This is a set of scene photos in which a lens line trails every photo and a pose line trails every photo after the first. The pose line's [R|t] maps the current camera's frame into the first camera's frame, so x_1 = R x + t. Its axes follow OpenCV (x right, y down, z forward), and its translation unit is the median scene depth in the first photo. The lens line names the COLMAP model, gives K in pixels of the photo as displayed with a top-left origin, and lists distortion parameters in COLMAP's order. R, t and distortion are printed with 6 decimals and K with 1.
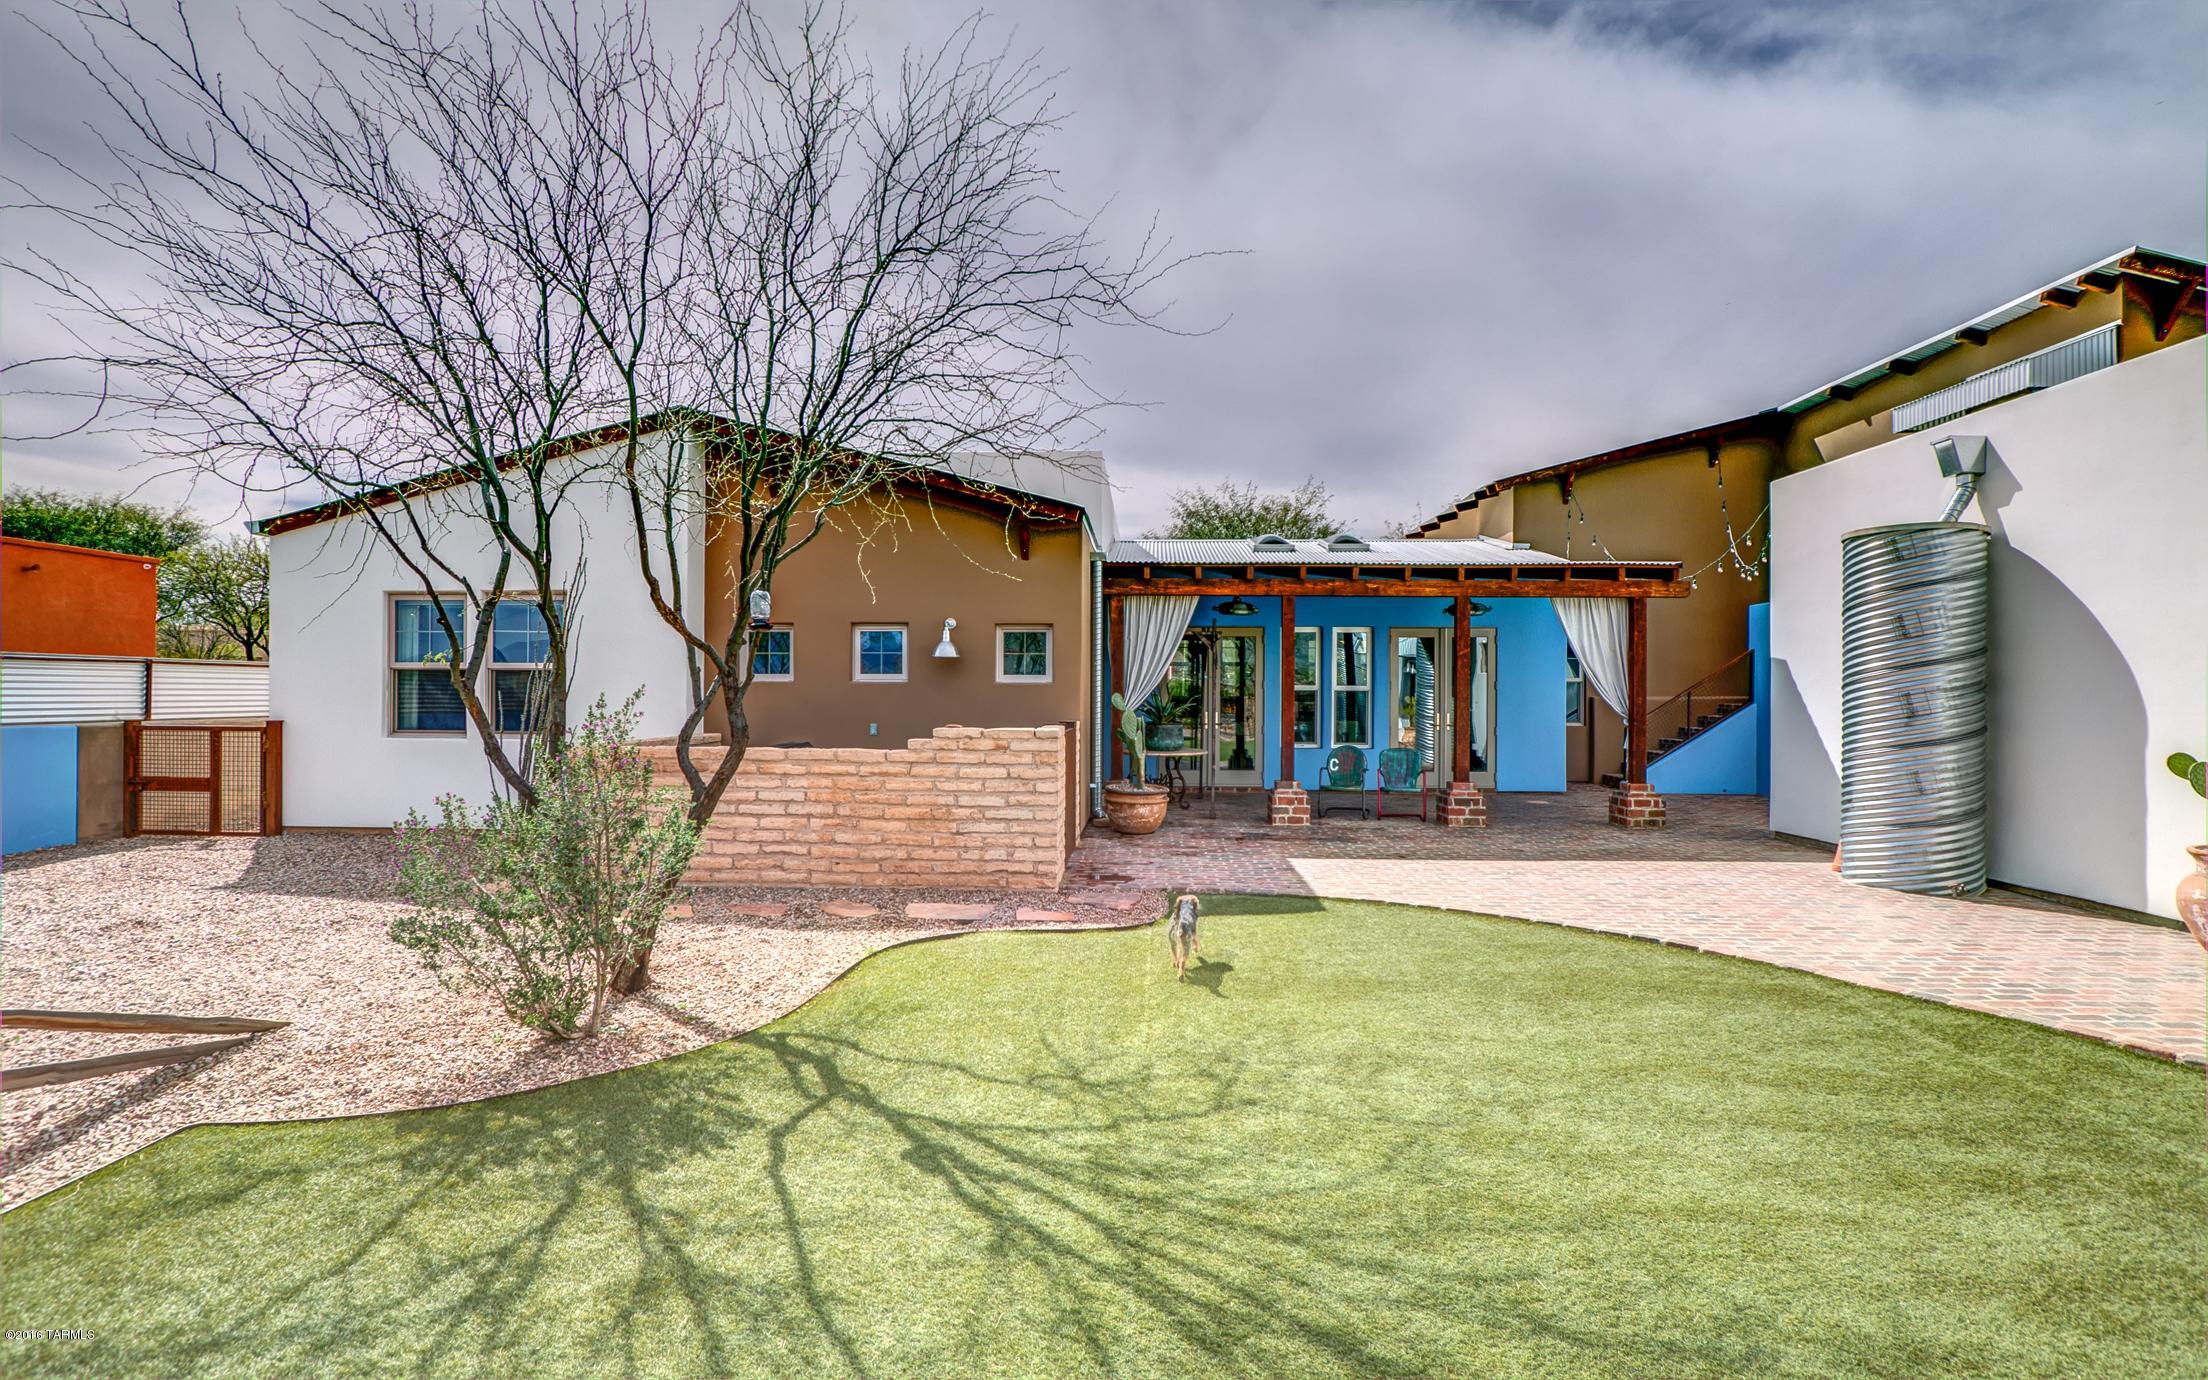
lens RADIAL K [[1012.1, 0, 1104.0], [0, 1012.1, 690.0], [0, 0, 1]] dist [-0.003848, -0.000476]
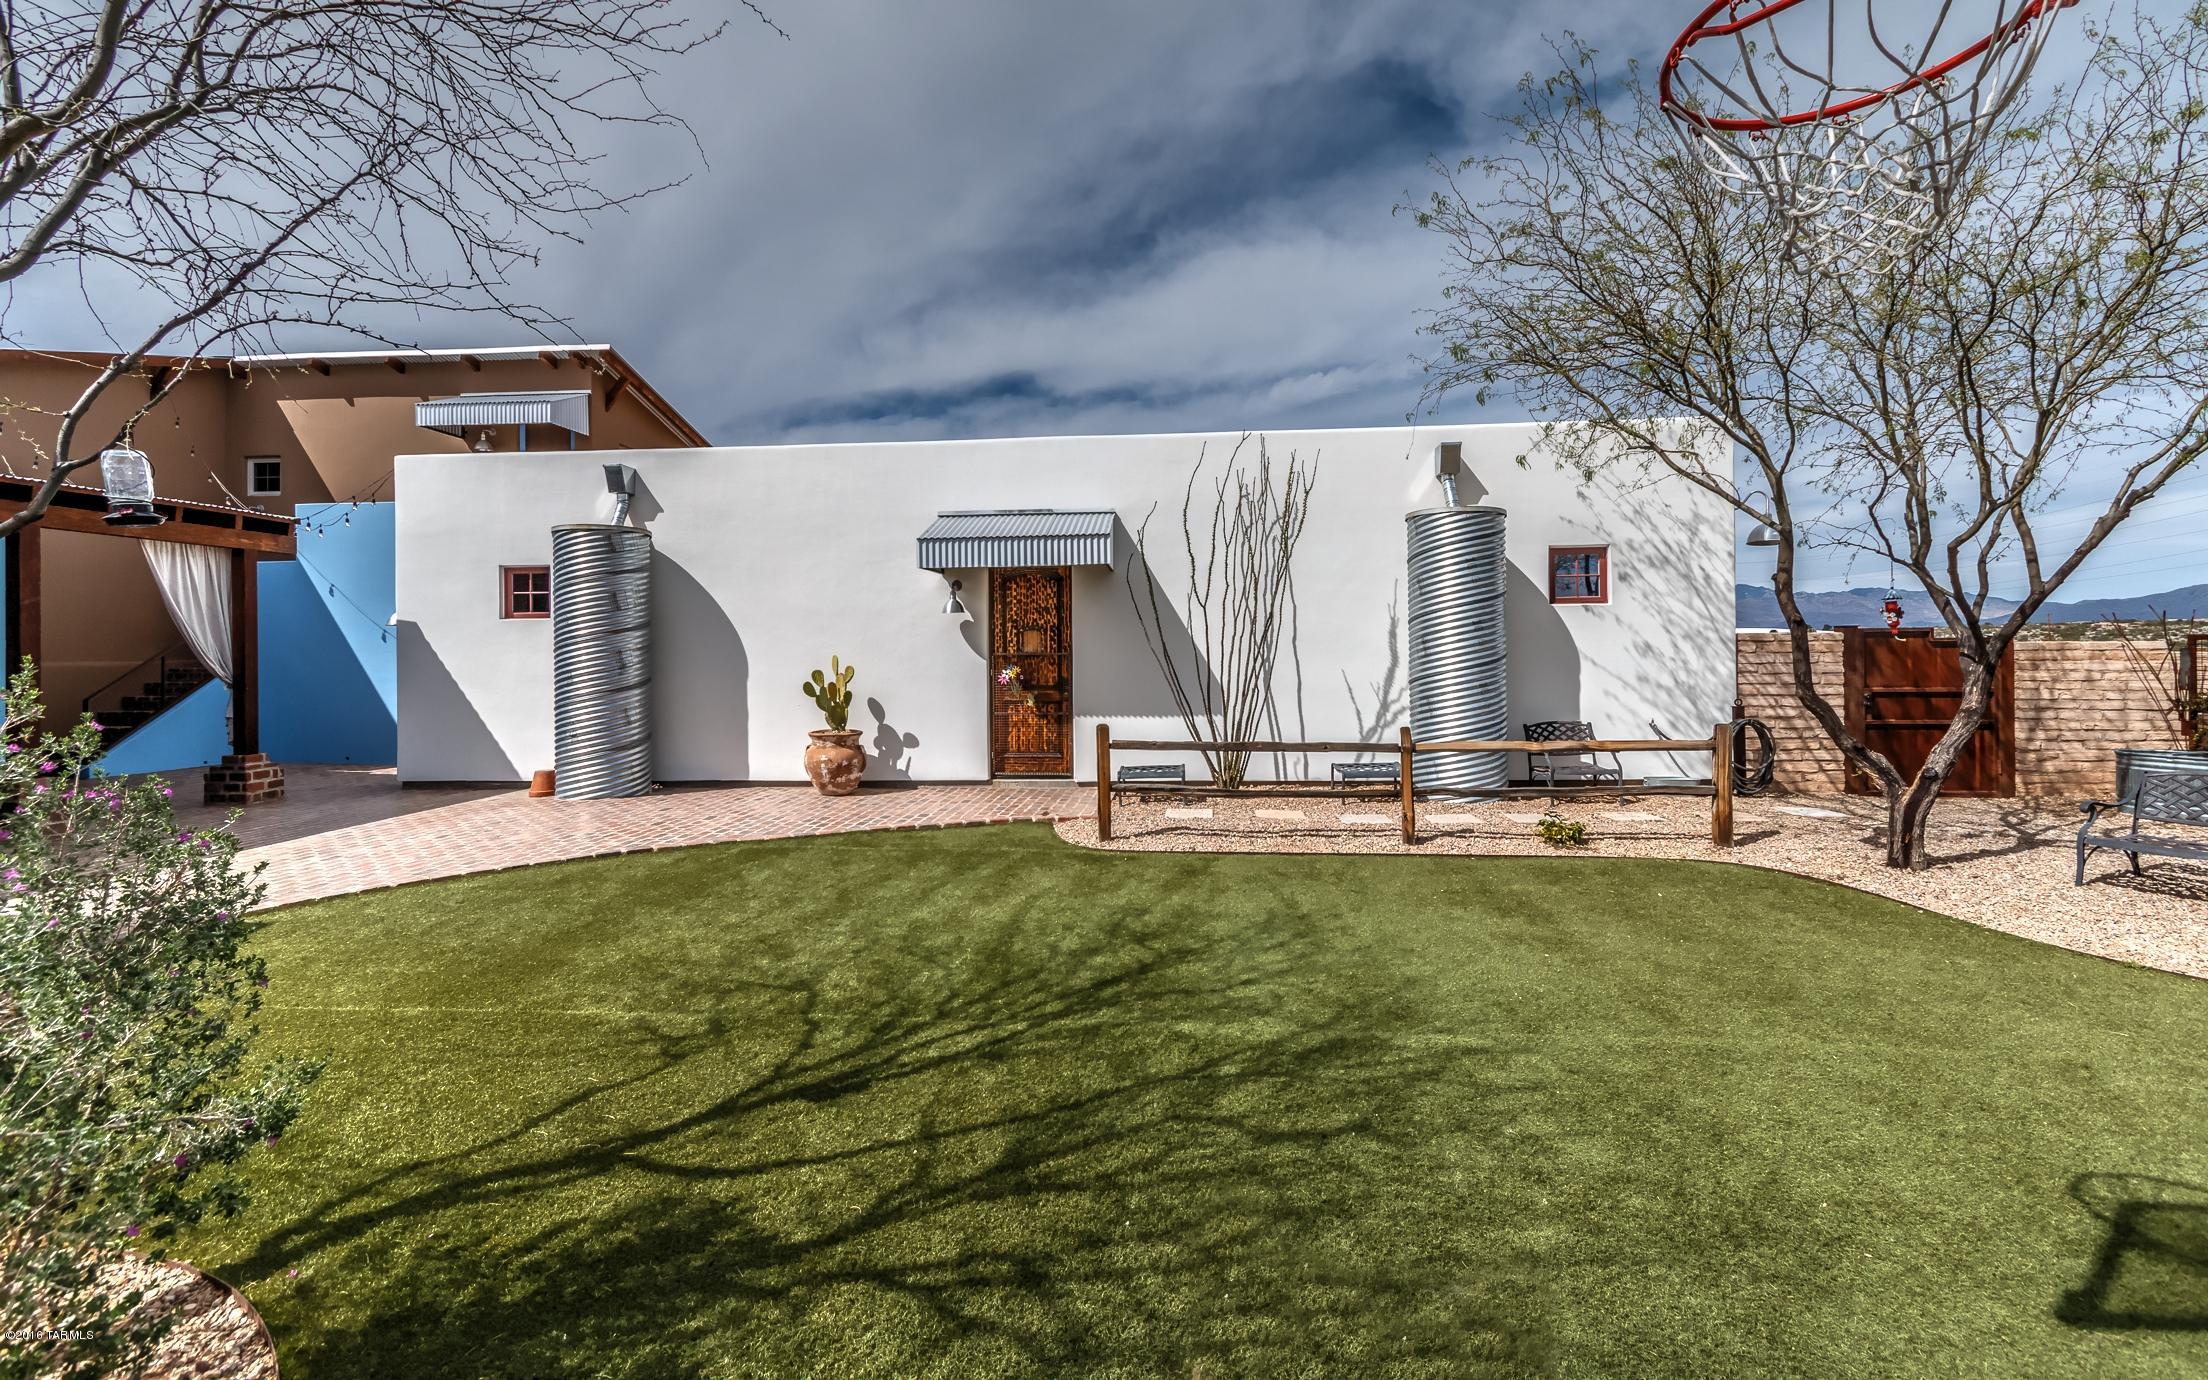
lens RADIAL K [[1012.1, 0, 1104.0], [0, 1012.1, 690.0], [0, 0, 1]] dist [-0.003848, -0.000476]
pose [[0.012886, -0.041839, 0.999041, -0.994148], [0.009155, 0.999087, 0.041723, 0.009335], [-0.999875, 0.008608, 0.013258, 0.584603]]
